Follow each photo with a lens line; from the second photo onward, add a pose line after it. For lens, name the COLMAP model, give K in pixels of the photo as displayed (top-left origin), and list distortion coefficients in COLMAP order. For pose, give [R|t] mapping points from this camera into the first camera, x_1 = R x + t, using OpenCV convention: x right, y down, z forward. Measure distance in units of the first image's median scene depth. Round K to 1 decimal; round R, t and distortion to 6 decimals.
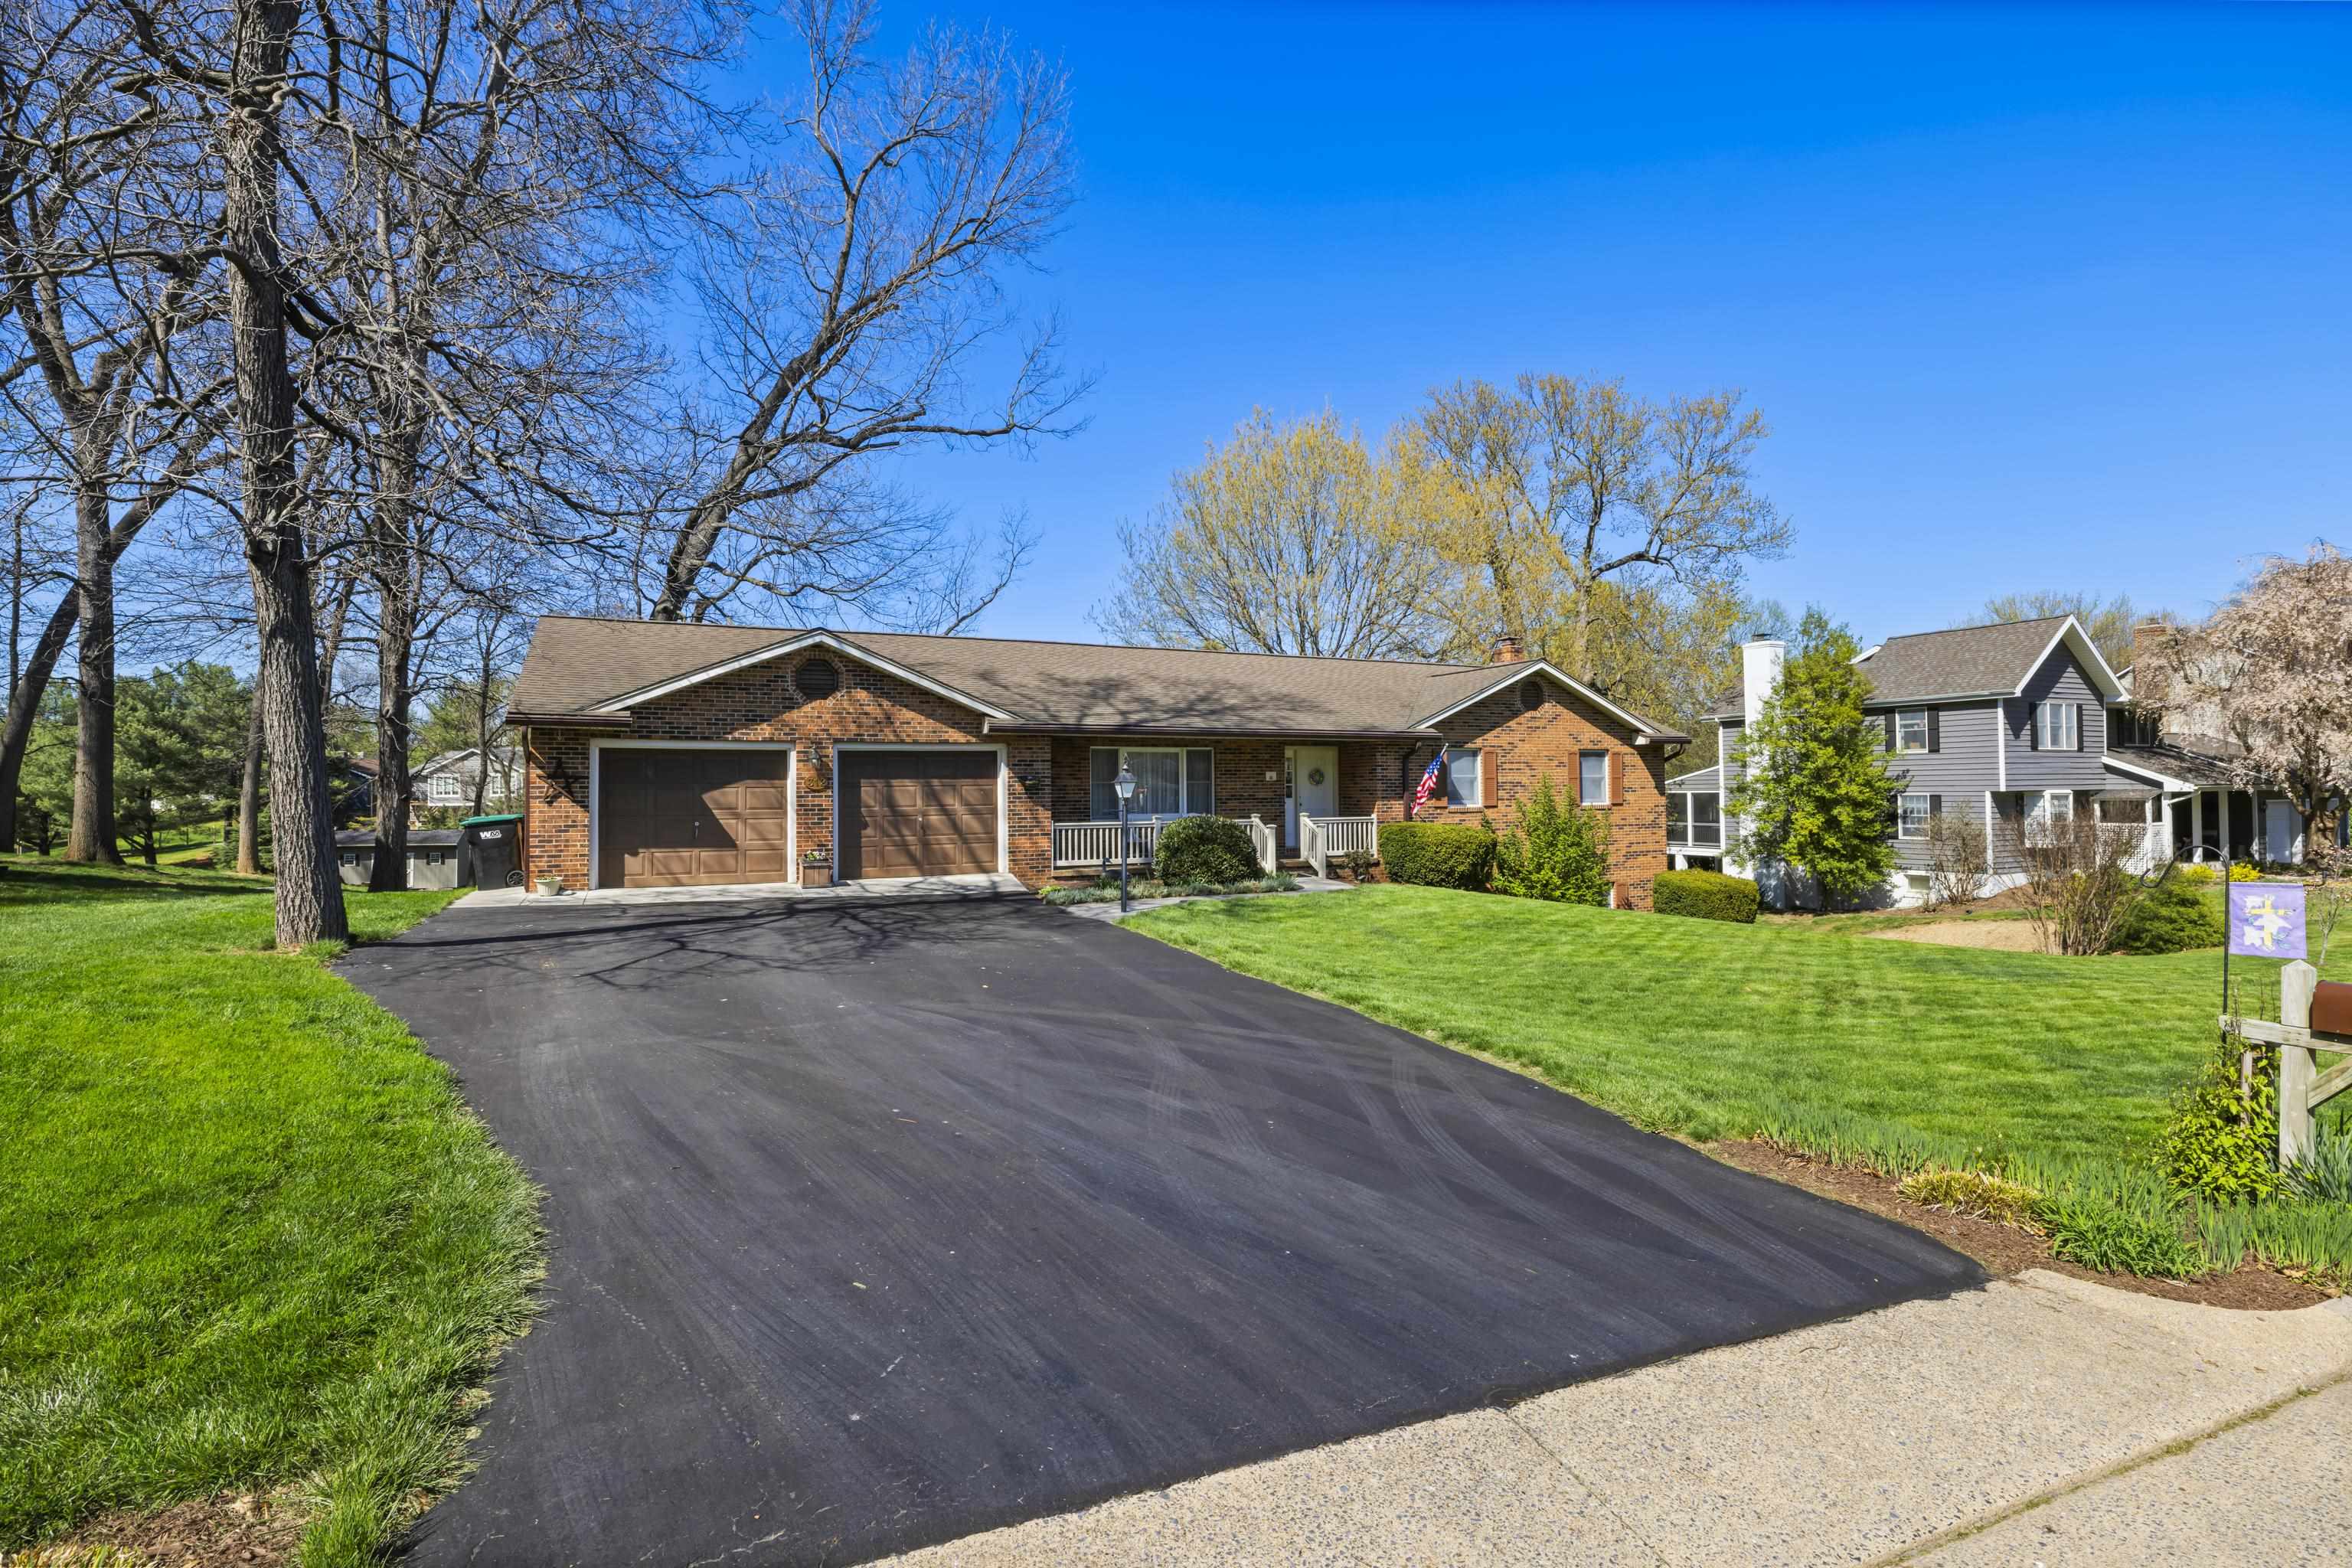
lens RADIAL K [[1080.3, 0, 1173.7], [0, 1080.3, 747.4], [0, 0, 1]] dist [-0.002155, -0.000117]
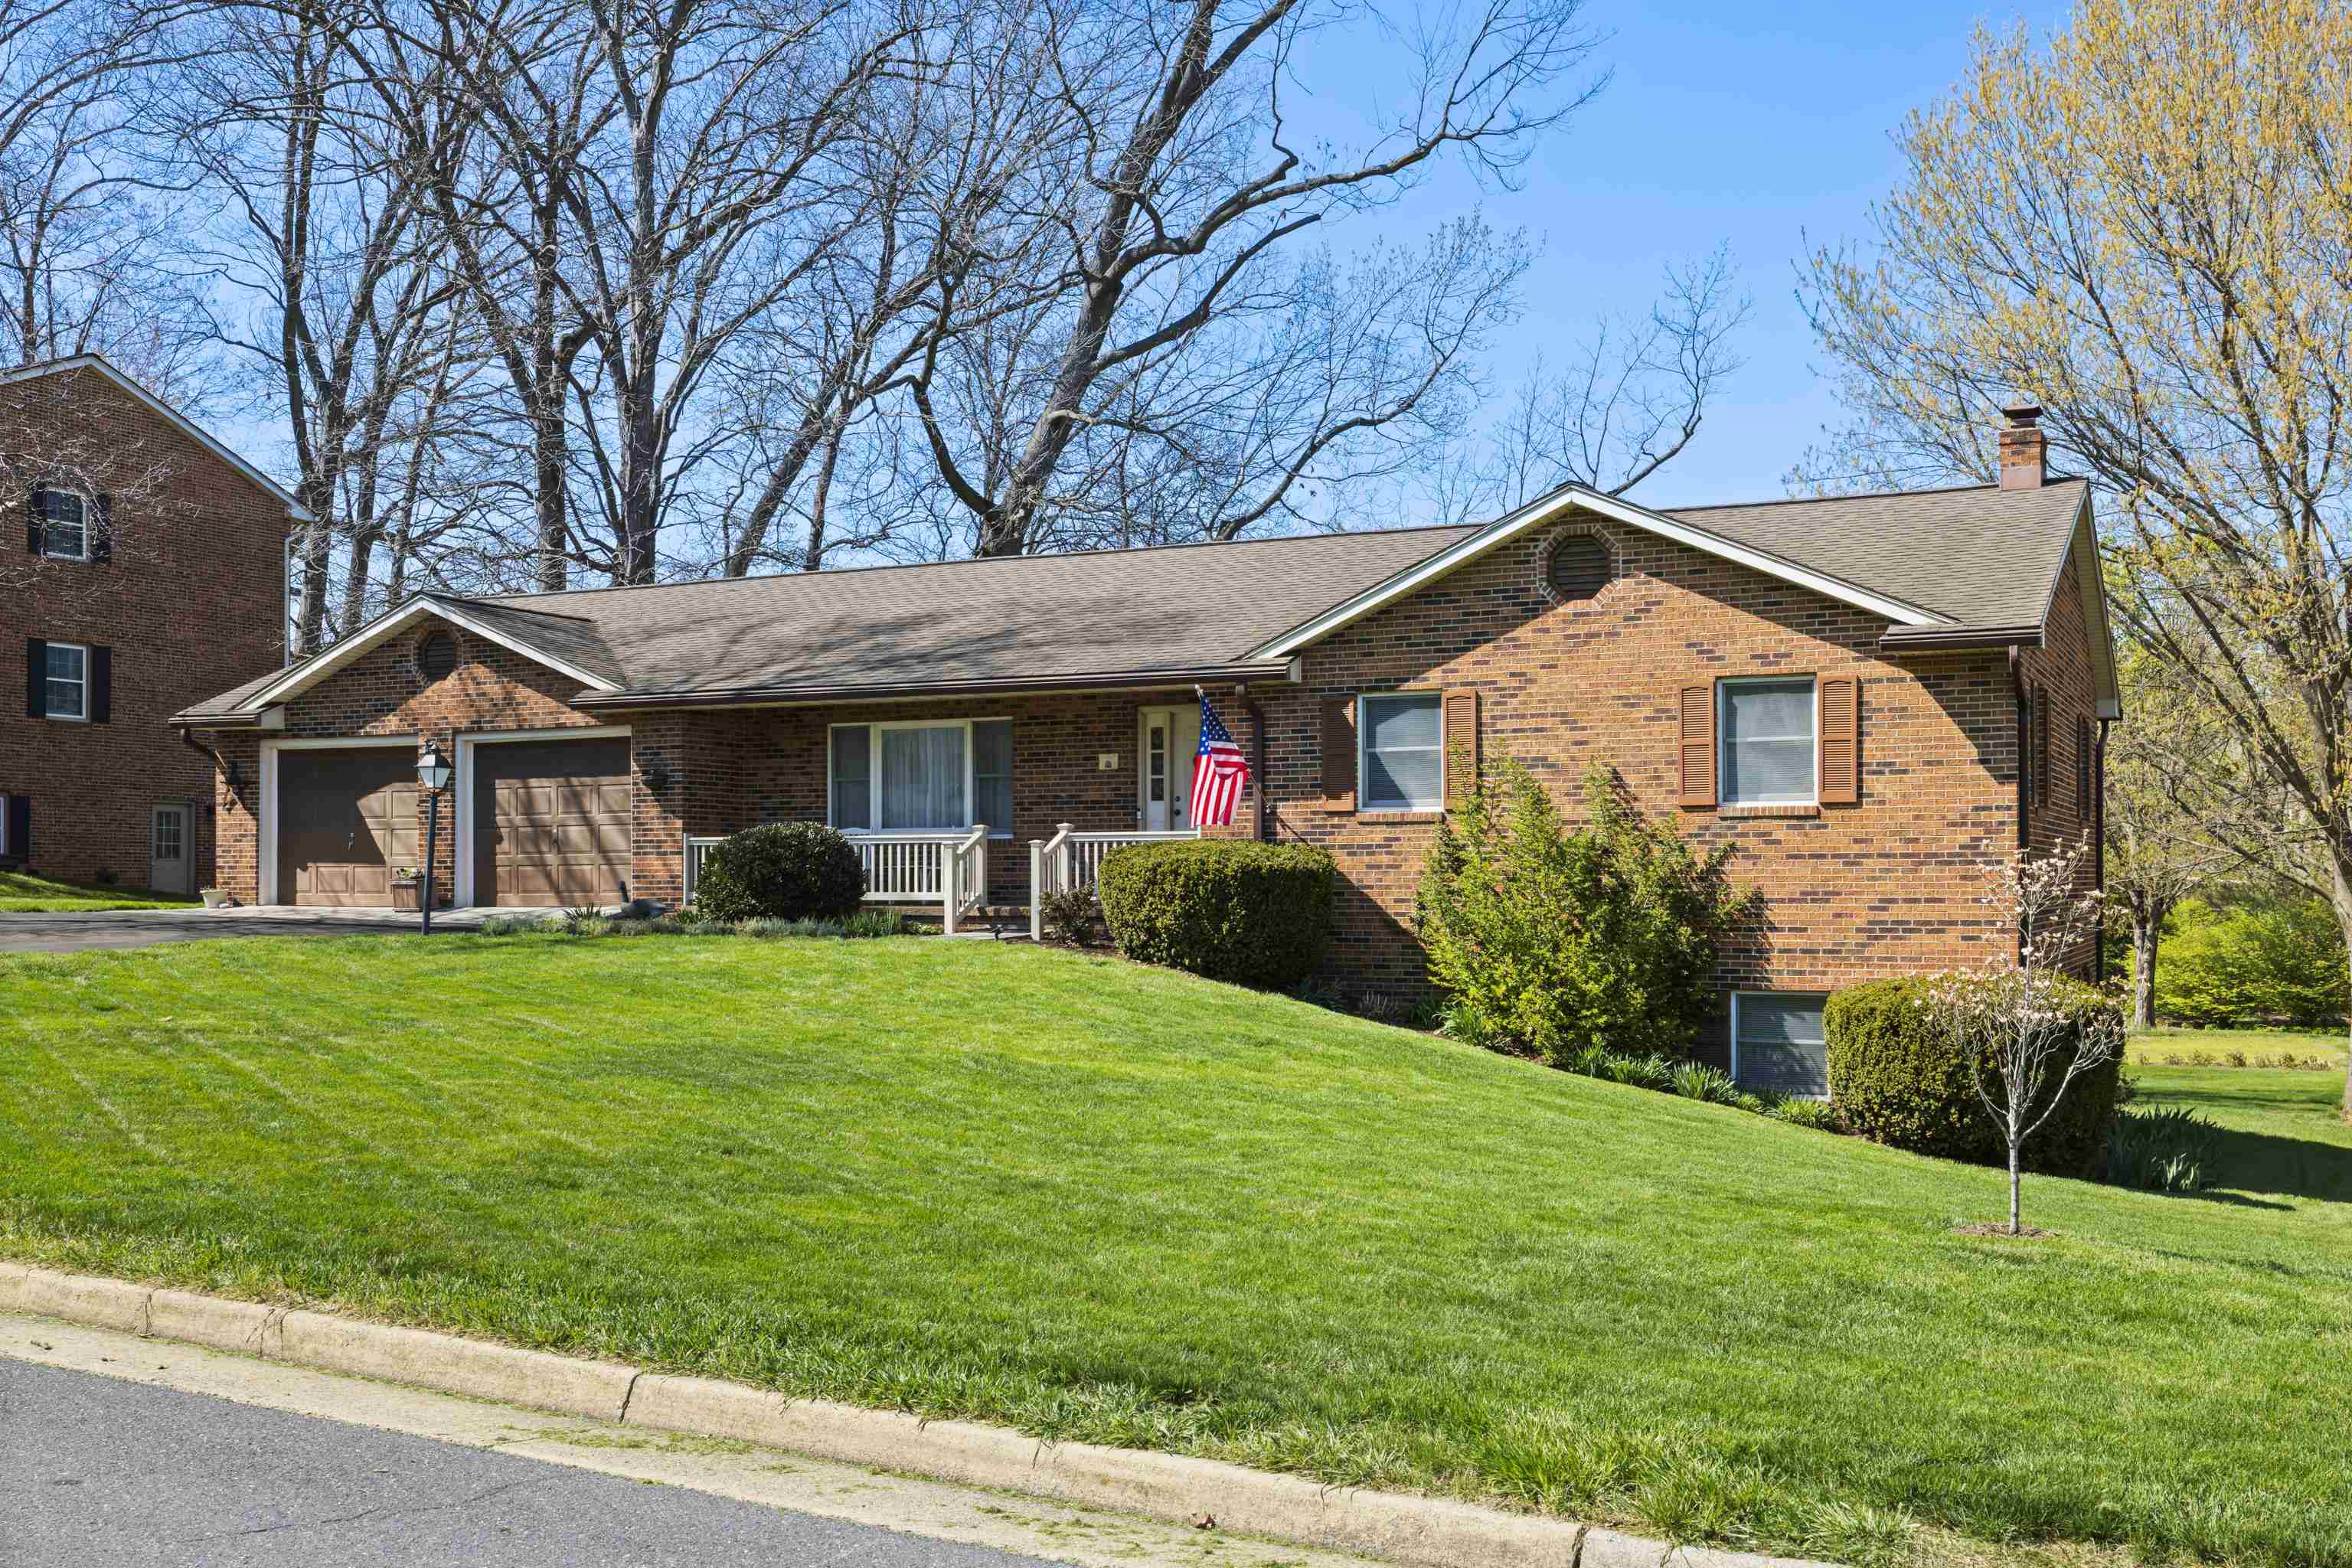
lens RADIAL K [[2235.4, 0, 1187.9], [0, 2235.4, 844.1], [0, 0, 1]] dist [0.000259, 0.008387]
pose [[0.628549, -0.006341, -0.777744, 1.056262], [0.028975, 0.999464, 0.015267, 0.054694], [0.777230, -0.032132, 0.628396, 0.312095]]
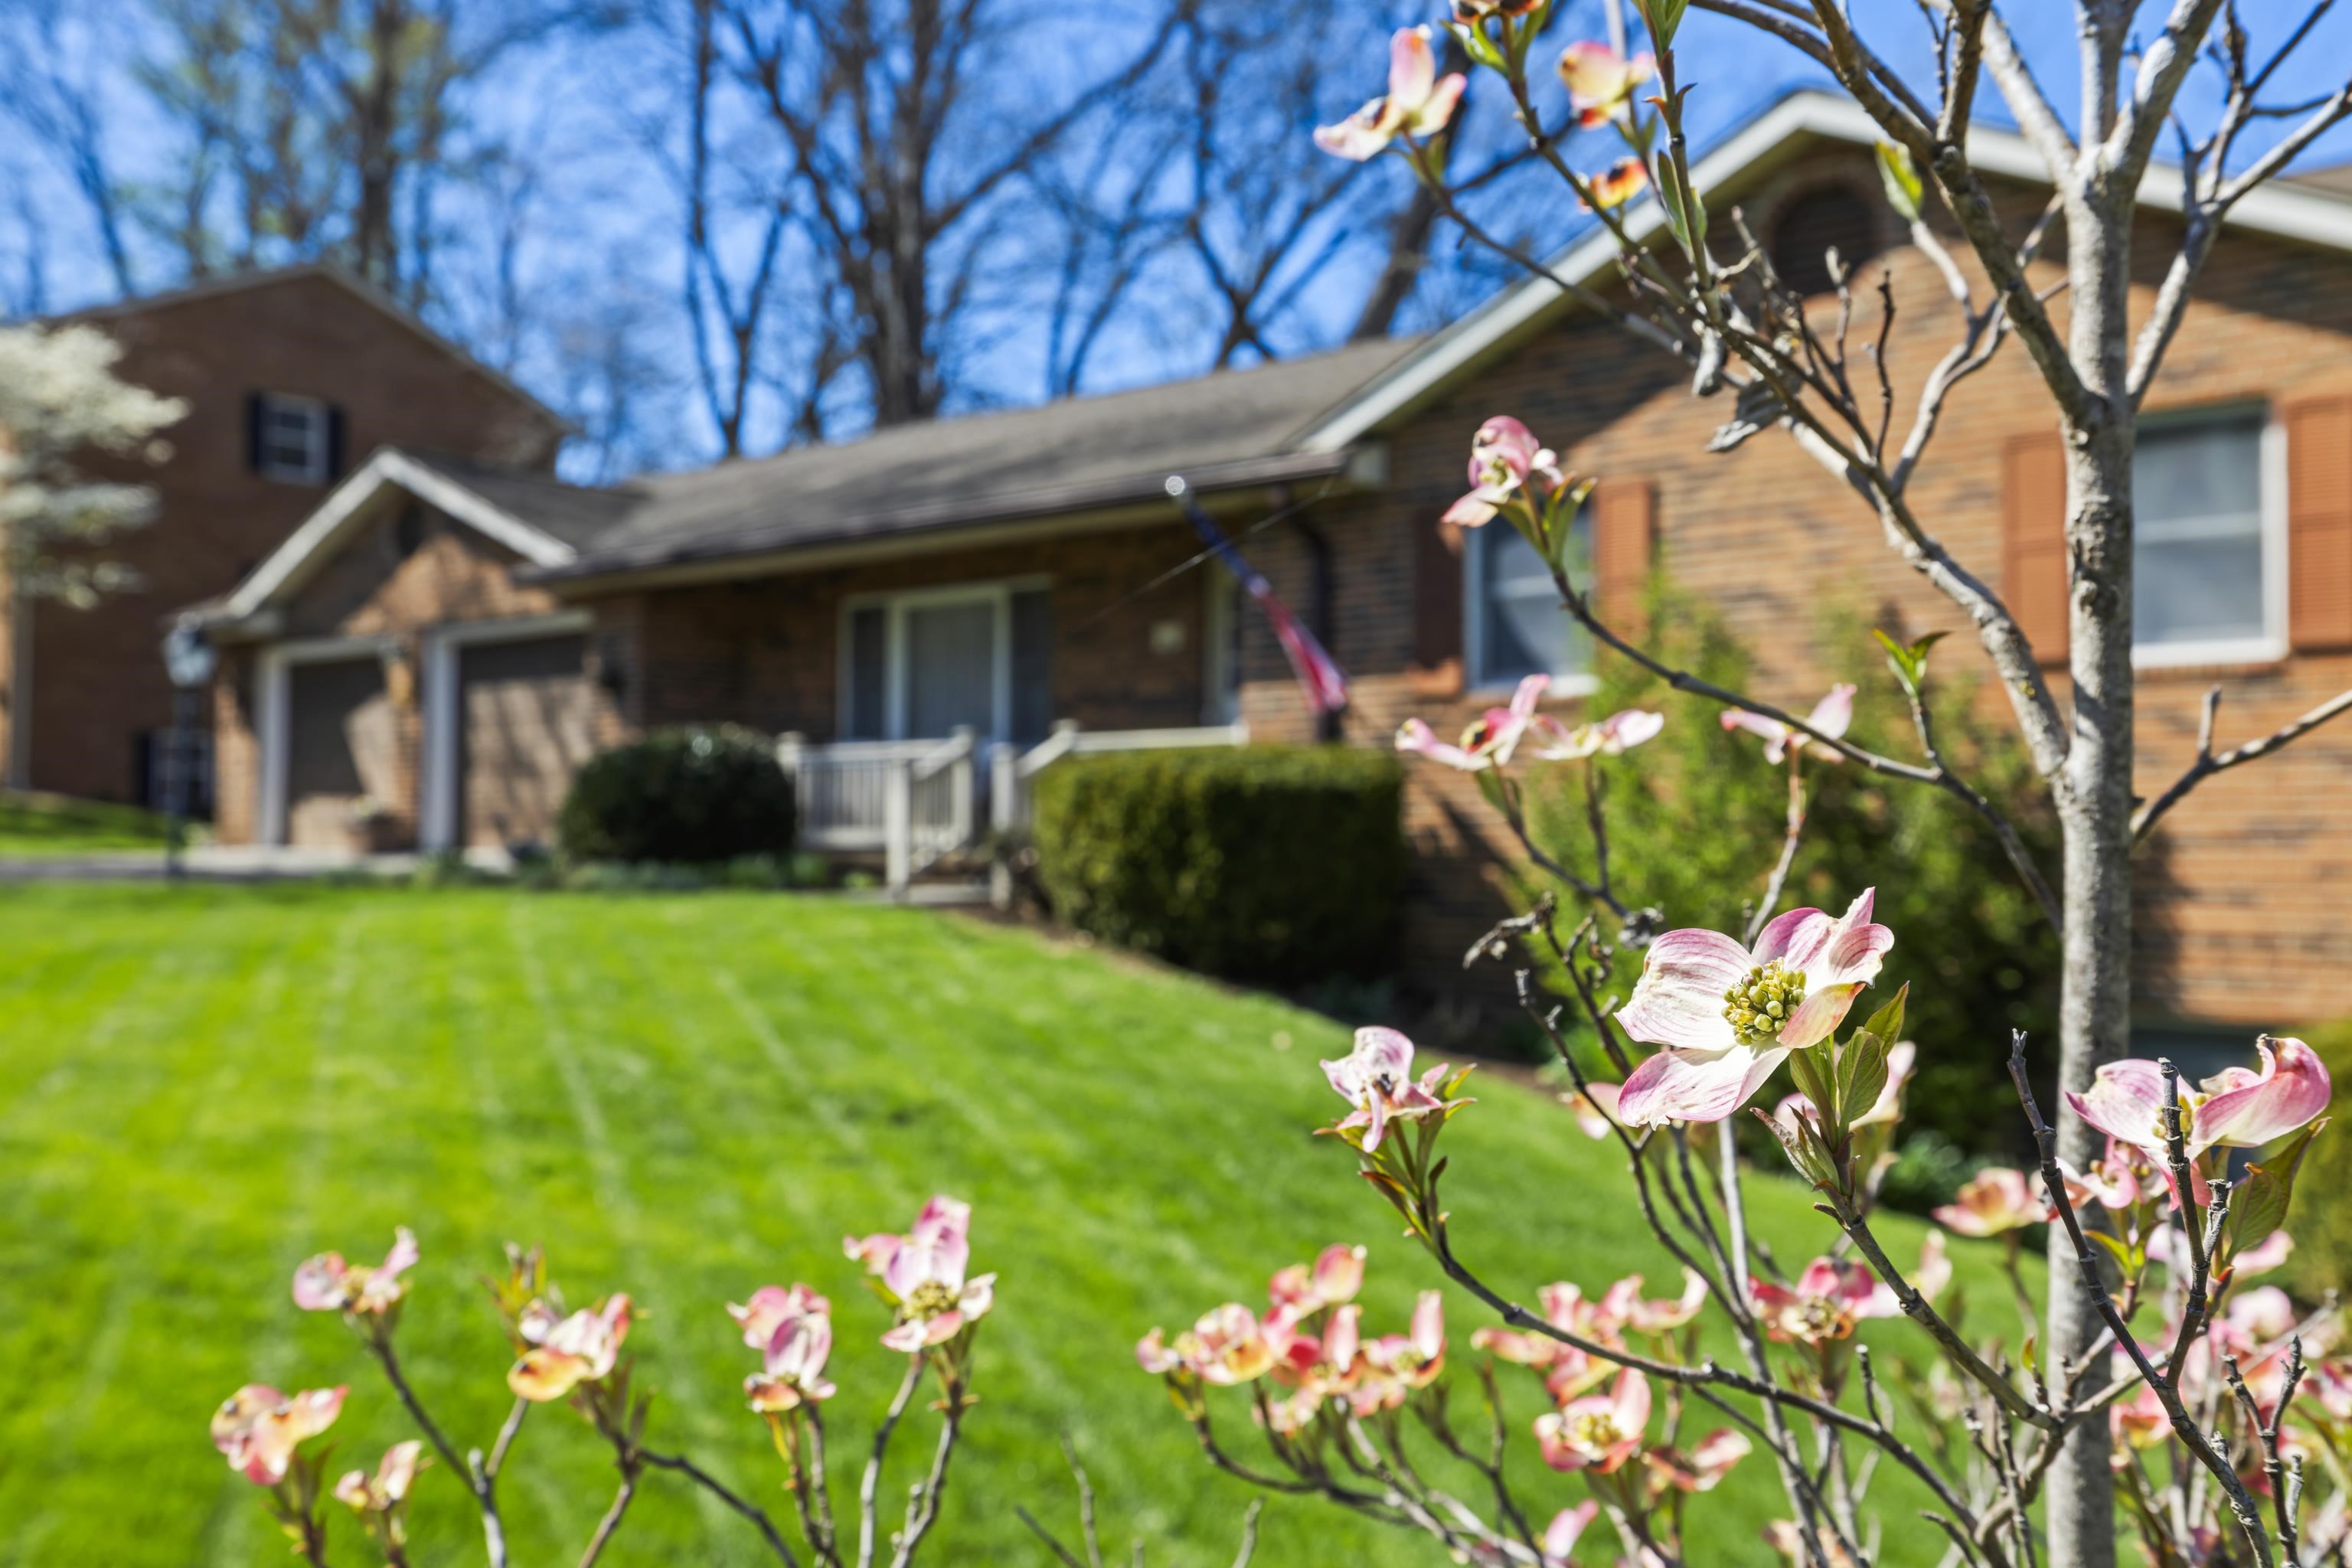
lens RADIAL K [[2235.4, 0, 1187.9], [0, 2235.4, 844.1], [0, 0, 1]] dist [0.000259, 0.008387]
pose [[0.396704, 0.003575, -0.917940, 0.827726], [0.028128, 0.999476, 0.016048, 0.088359], [0.917516, -0.032186, 0.396395, 0.724388]]
